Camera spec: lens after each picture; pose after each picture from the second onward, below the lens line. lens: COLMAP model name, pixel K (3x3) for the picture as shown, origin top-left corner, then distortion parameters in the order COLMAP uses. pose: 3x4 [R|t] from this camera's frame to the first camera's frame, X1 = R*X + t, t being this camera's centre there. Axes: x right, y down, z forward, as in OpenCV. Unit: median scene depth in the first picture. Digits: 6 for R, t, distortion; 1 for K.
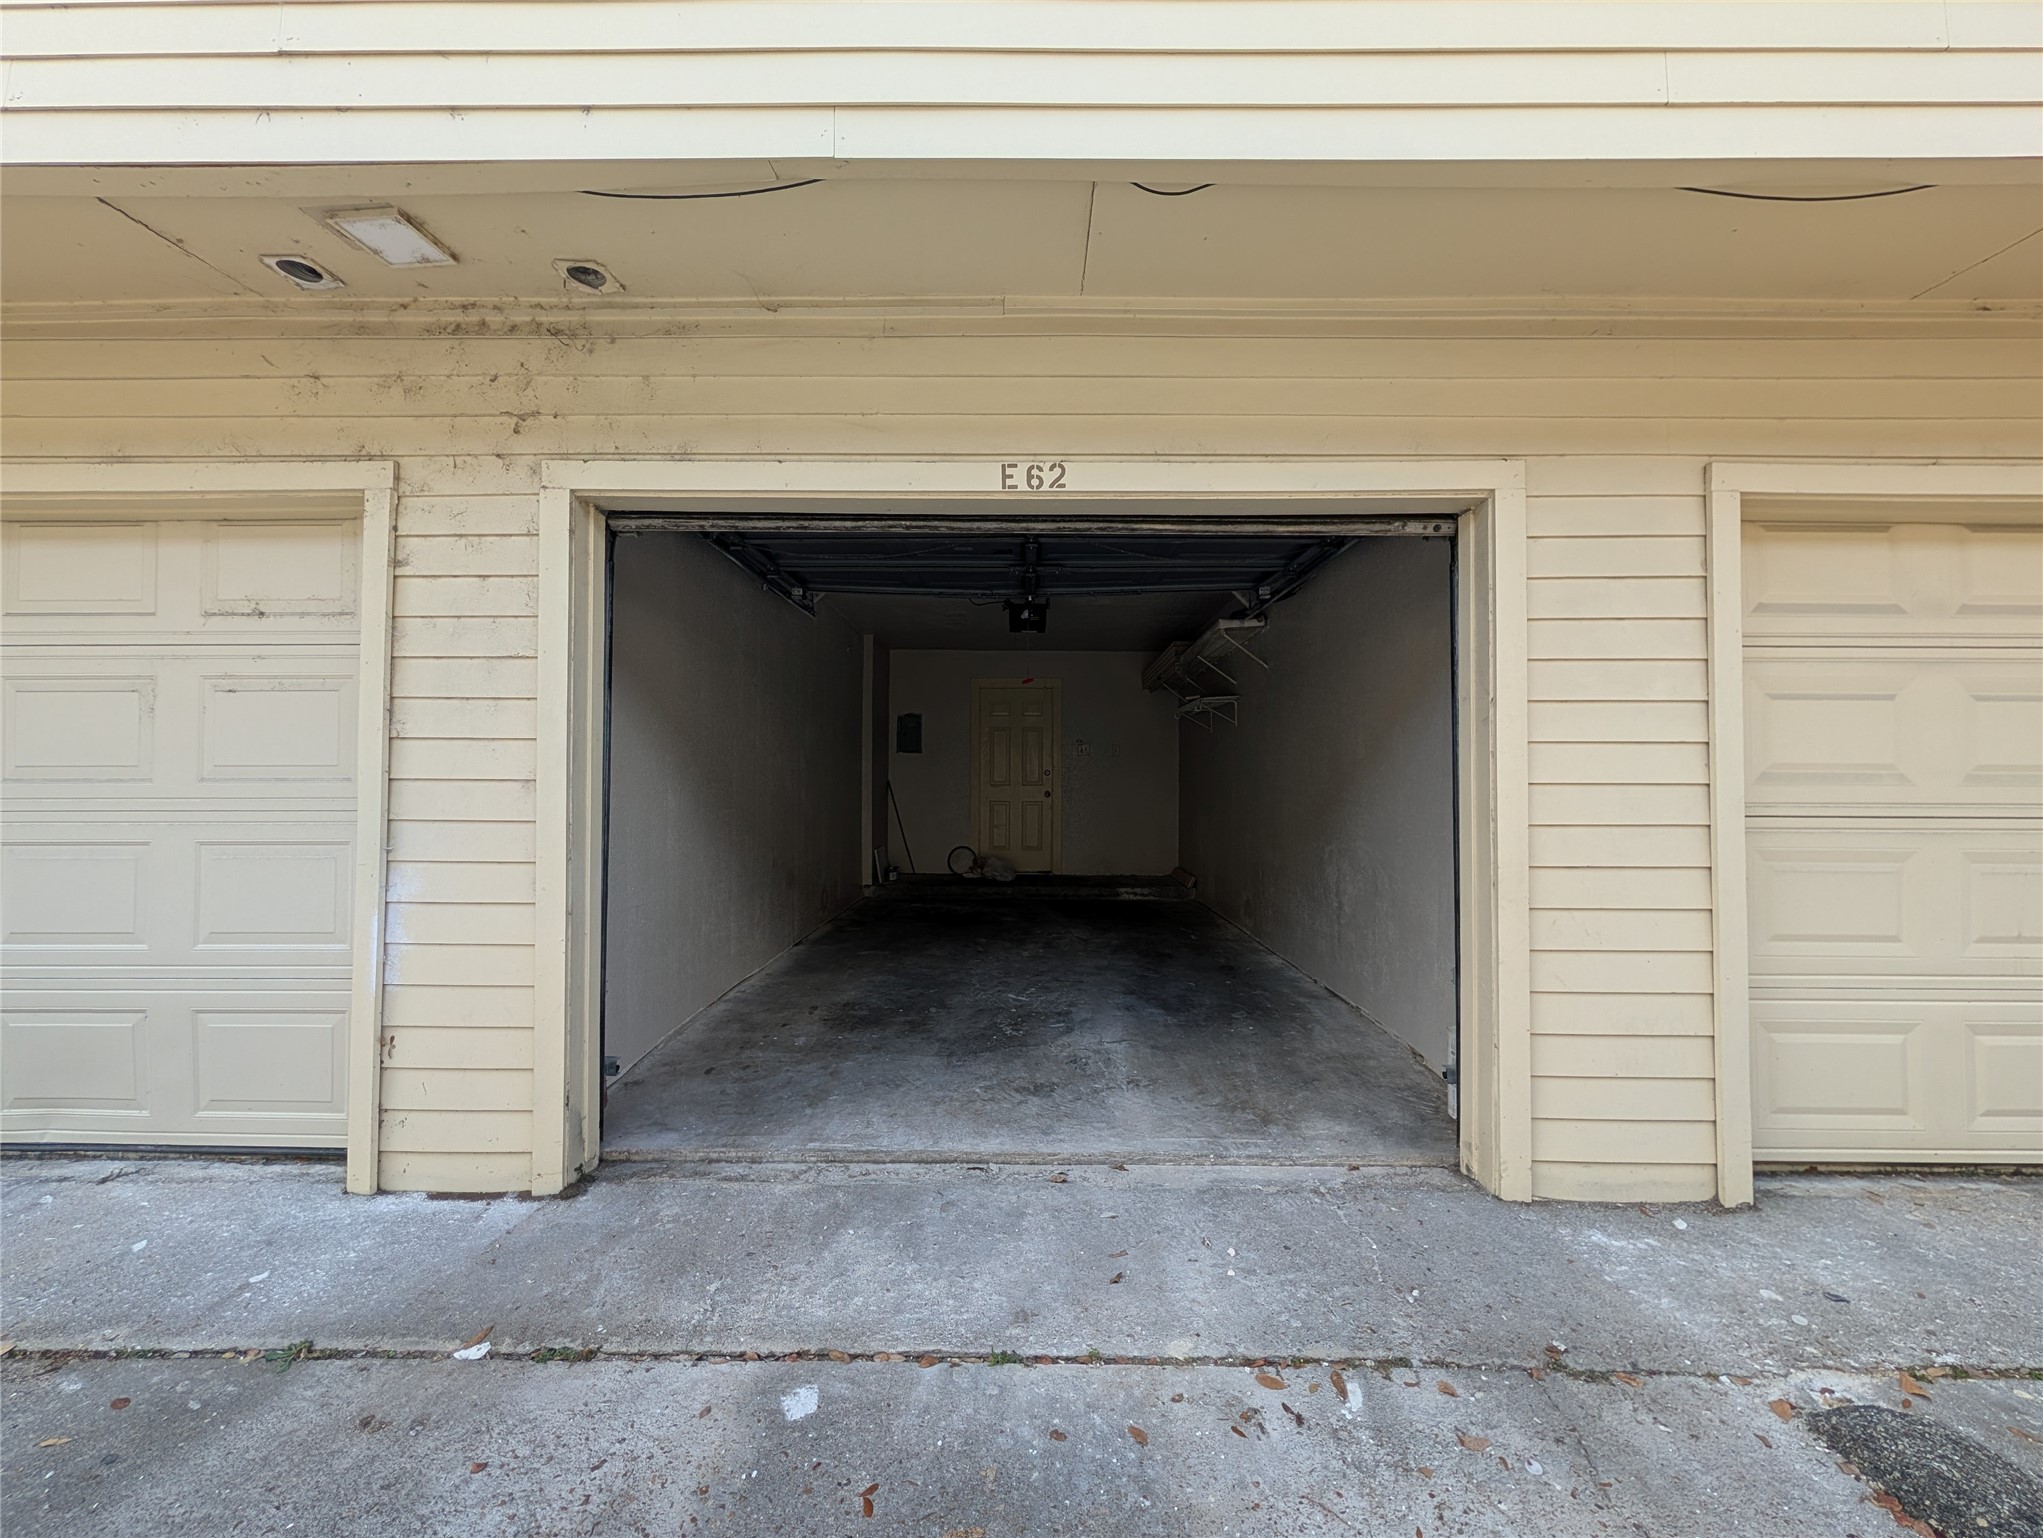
lens RADIAL K [[808.3, 0, 1020.4], [0, 808.3, 766.5], [0, 0, 1]] dist [0.000179, 0.000507]
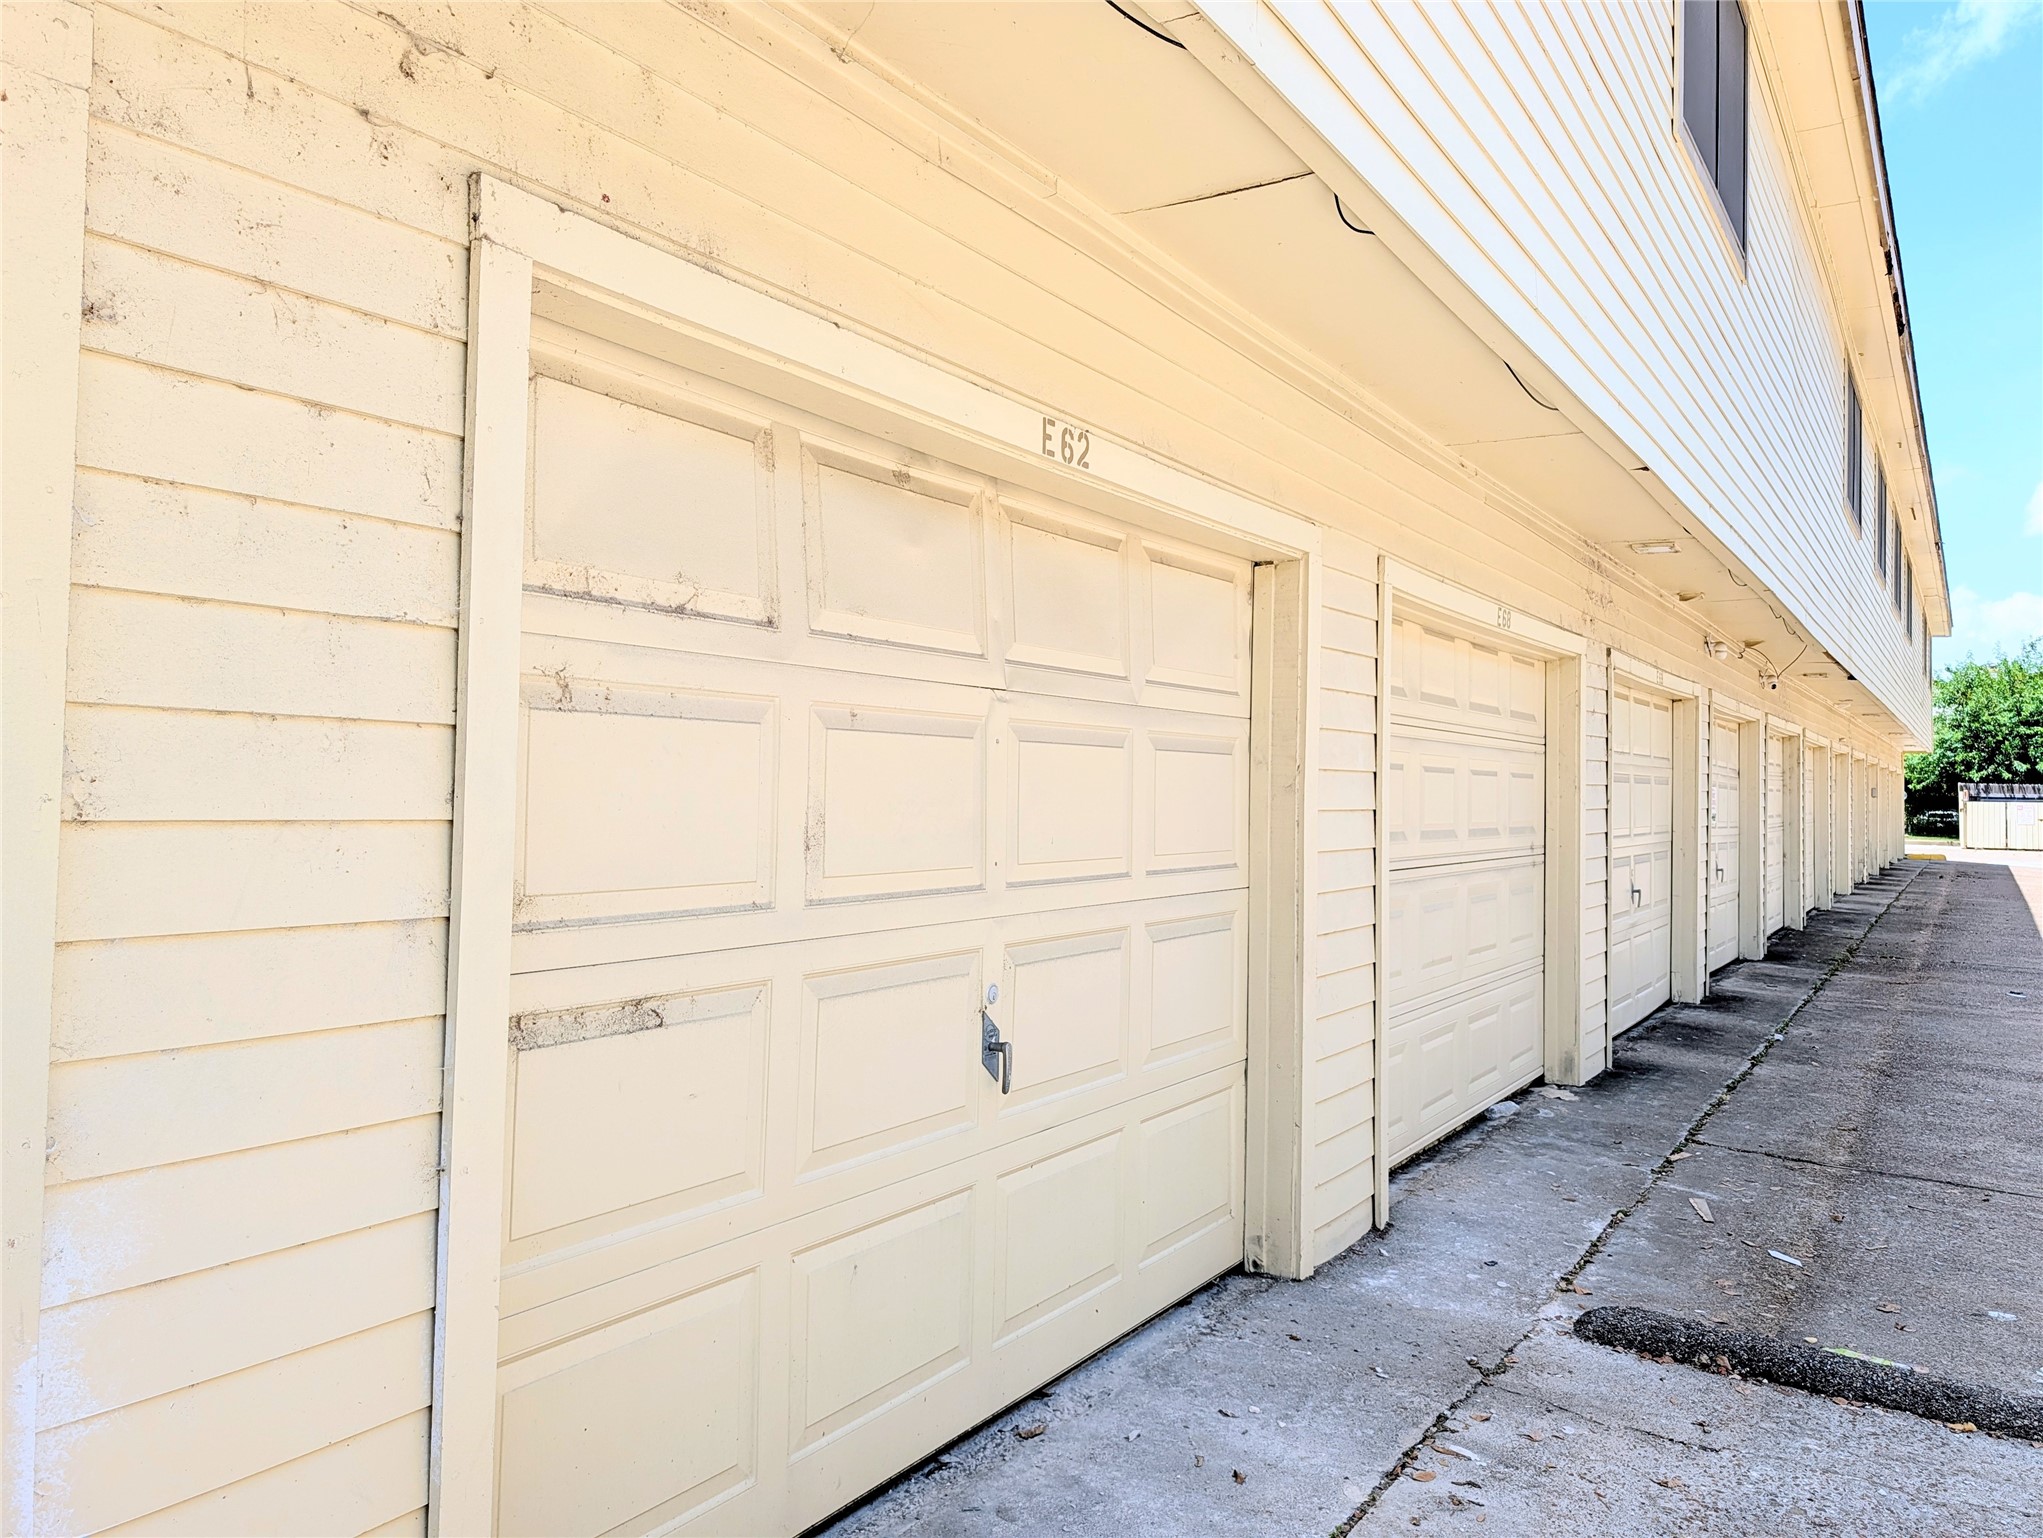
lens RADIAL K [[1554.3, 0, 1026.3], [0, 1554.3, 735.1], [0, 0, 1]] dist [0.013540, 0.000266]
pose [[0.504775, 0.031586, 0.862673, -1.181502], [-0.036119, 0.999228, -0.015452, -0.081271], [-0.862495, -0.023359, 0.505526, 0.334928]]
